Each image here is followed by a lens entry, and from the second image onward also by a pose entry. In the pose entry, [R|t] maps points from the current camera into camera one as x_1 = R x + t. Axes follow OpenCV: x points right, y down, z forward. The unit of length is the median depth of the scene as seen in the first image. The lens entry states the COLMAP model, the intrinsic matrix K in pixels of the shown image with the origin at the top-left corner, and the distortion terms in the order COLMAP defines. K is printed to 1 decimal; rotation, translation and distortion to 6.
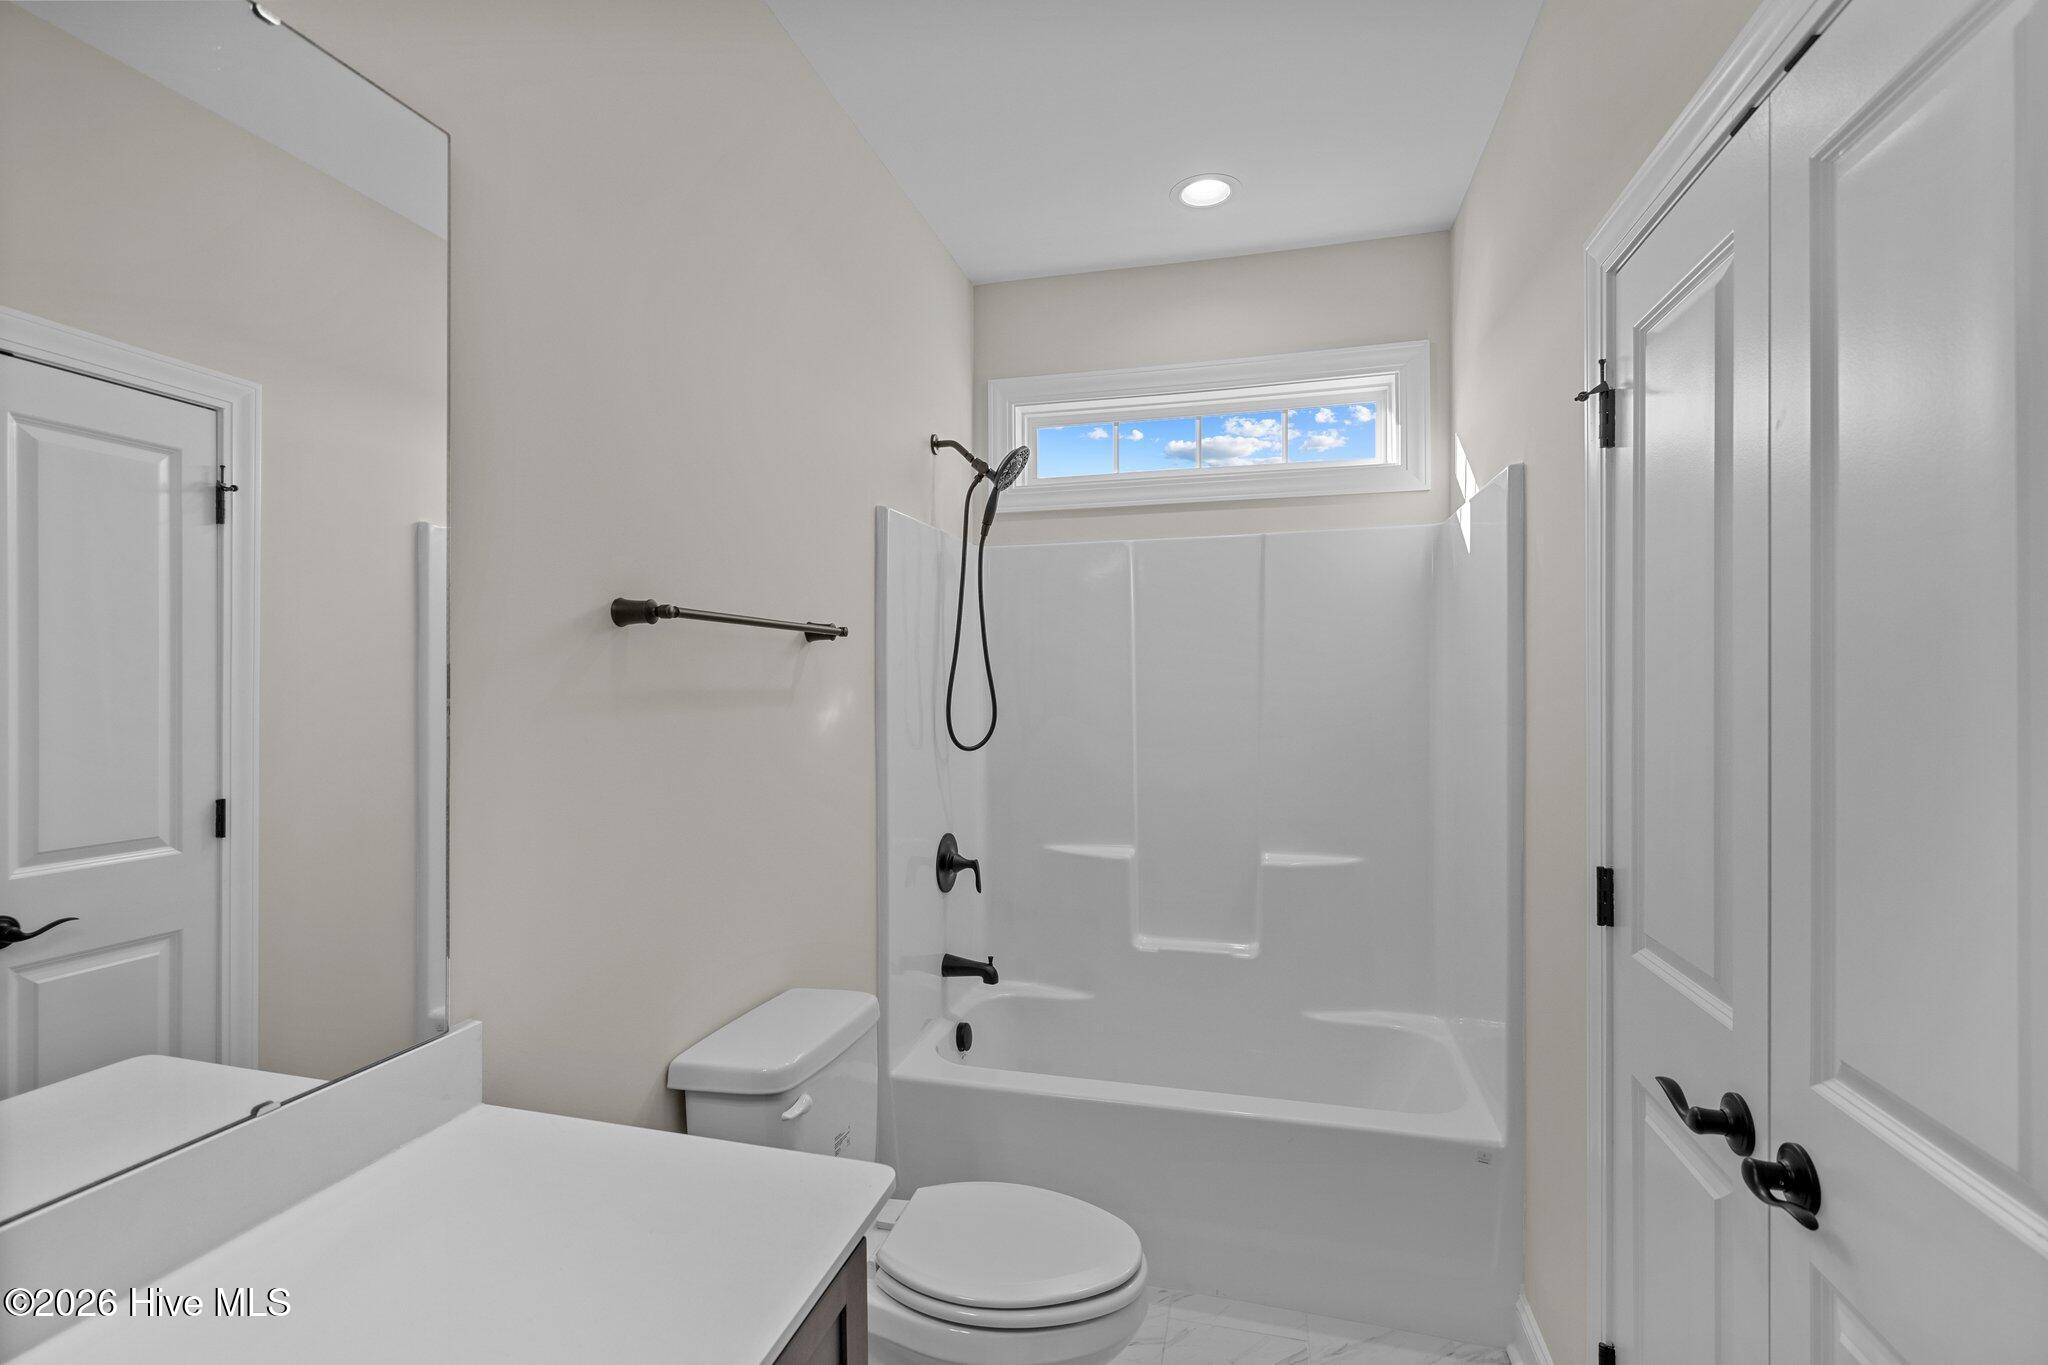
lens RADIAL K [[921.0, 0, 1015.7], [0, 921.0, 672.2], [0, 0, 1]] dist [-0.001544, -0.000137]
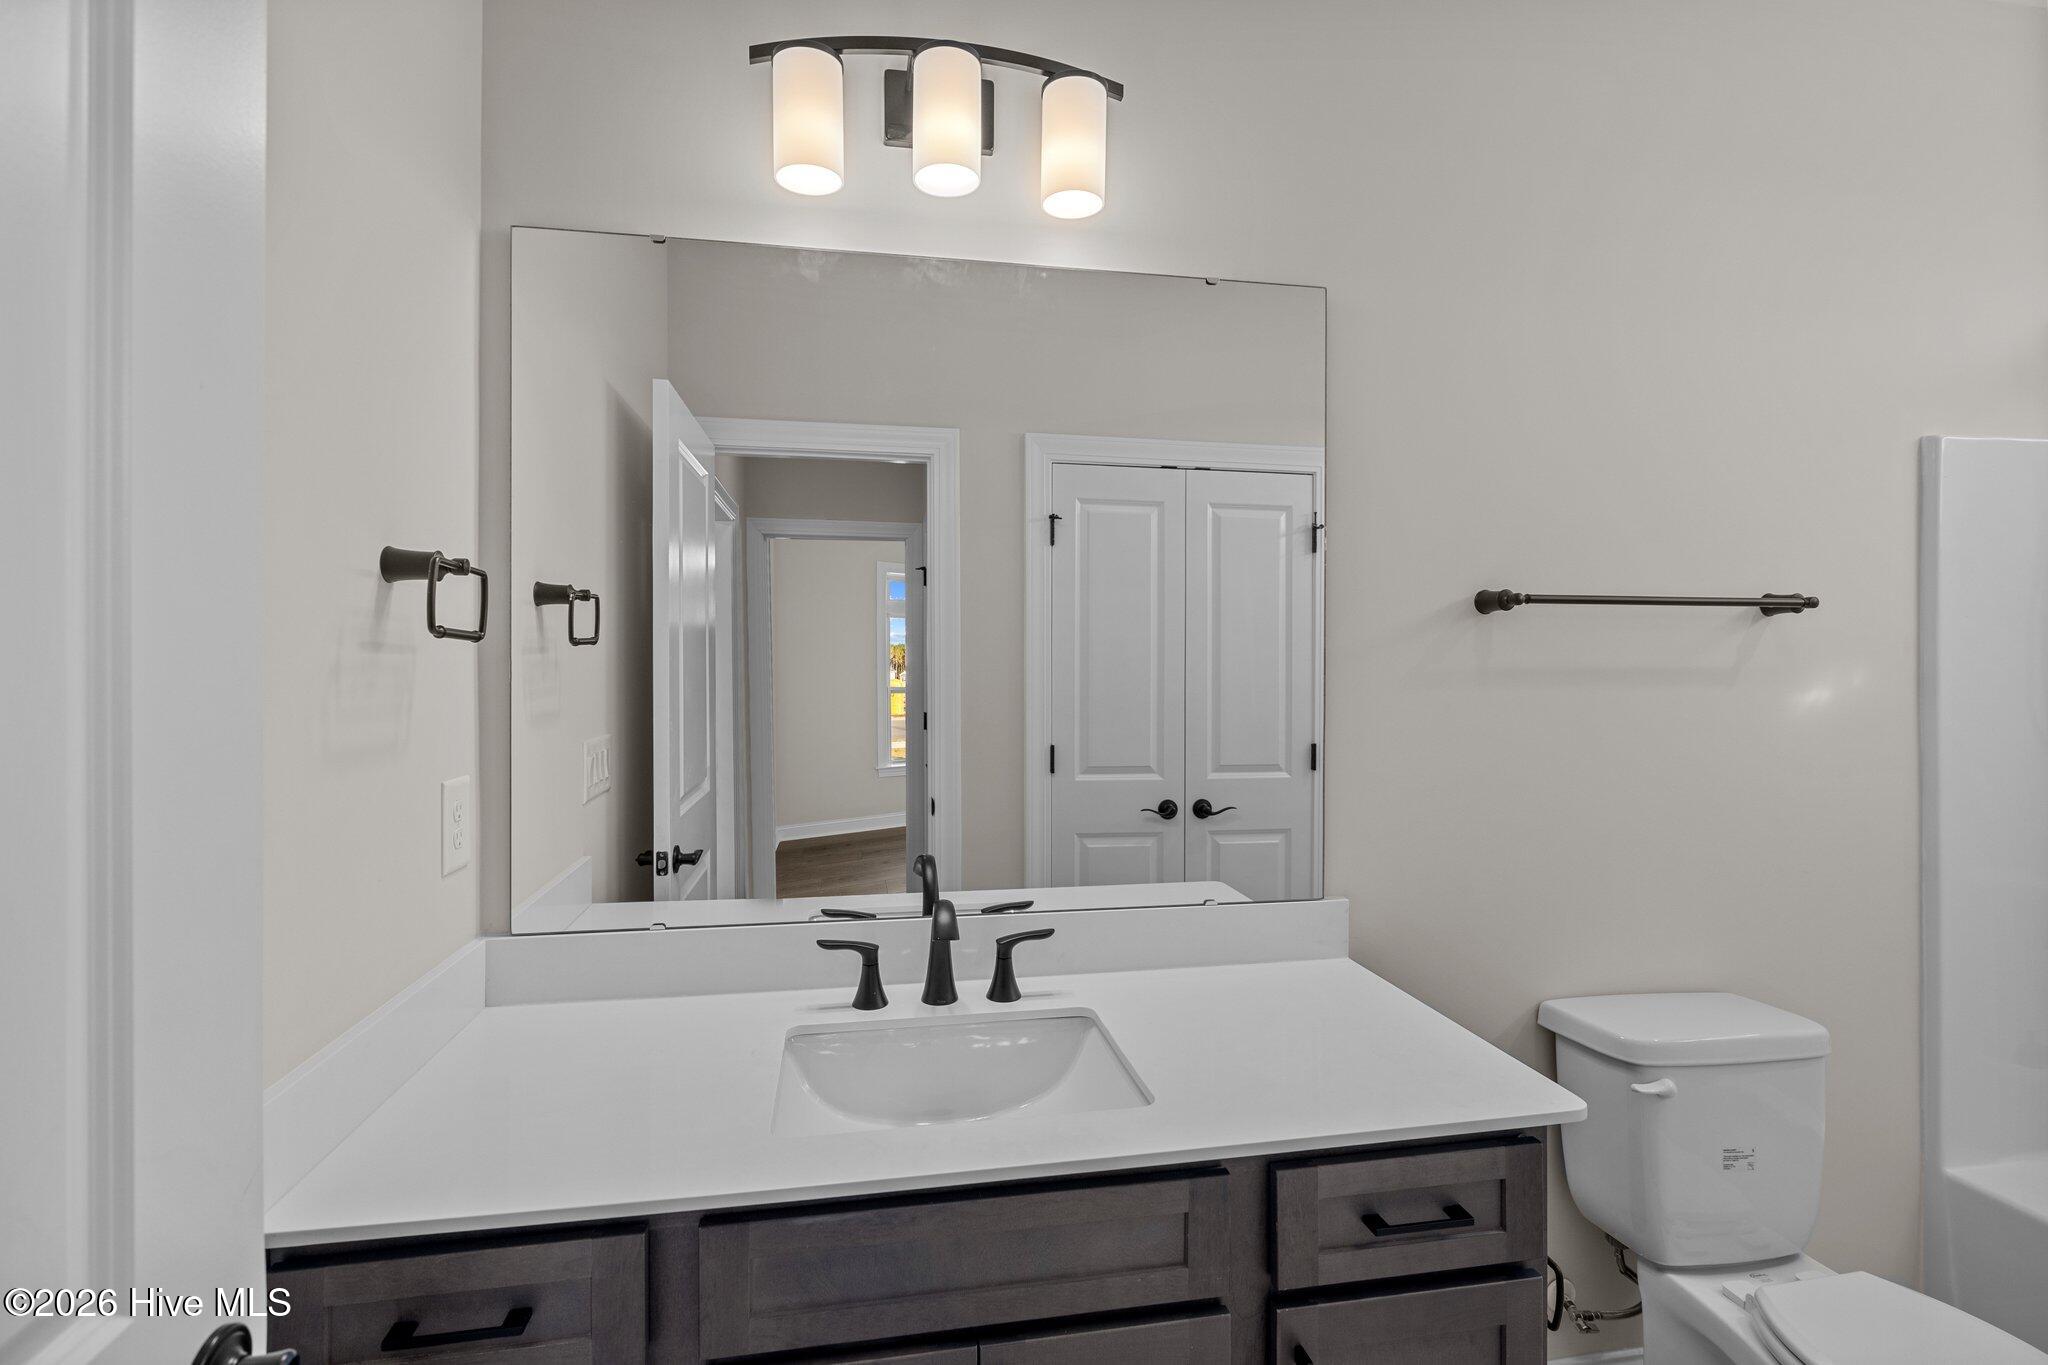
lens RADIAL K [[921.0, 0, 1015.7], [0, 921.0, 672.2], [0, 0, 1]] dist [-0.001544, -0.000137]
pose [[0.419925, 0.008288, -0.907521, 0.287228], [0.006846, 0.999901, 0.012300, 0.004872], [0.907533, -0.011378, 0.419827, -0.033005]]
